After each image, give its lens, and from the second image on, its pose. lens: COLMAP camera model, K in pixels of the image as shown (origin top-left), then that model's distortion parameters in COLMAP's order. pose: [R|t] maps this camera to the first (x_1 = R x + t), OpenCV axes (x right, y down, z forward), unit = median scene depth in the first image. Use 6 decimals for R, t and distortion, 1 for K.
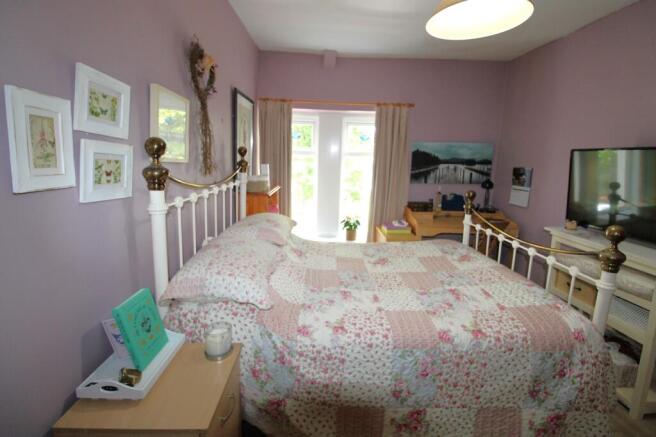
lens RADIAL K [[304.1, 0, 331.1], [0, 304.1, 210.5], [0, 0, 1]] dist [-0.002633, -0.011619]
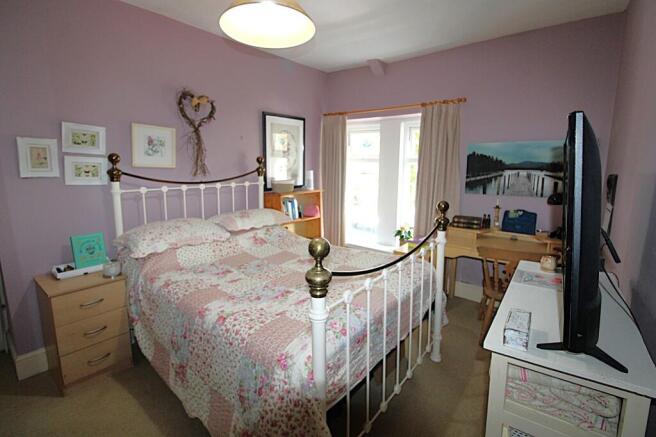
lens RADIAL K [[304.1, 0, 331.1], [0, 304.1, 210.5], [0, 0, 1]] dist [-0.002633, -0.011619]
pose [[0.766534, 0.078380, -0.637402, 0.547155], [-0.099817, 0.995003, 0.002315, -0.009675], [0.634399, 0.061849, 0.770528, 0.145871]]
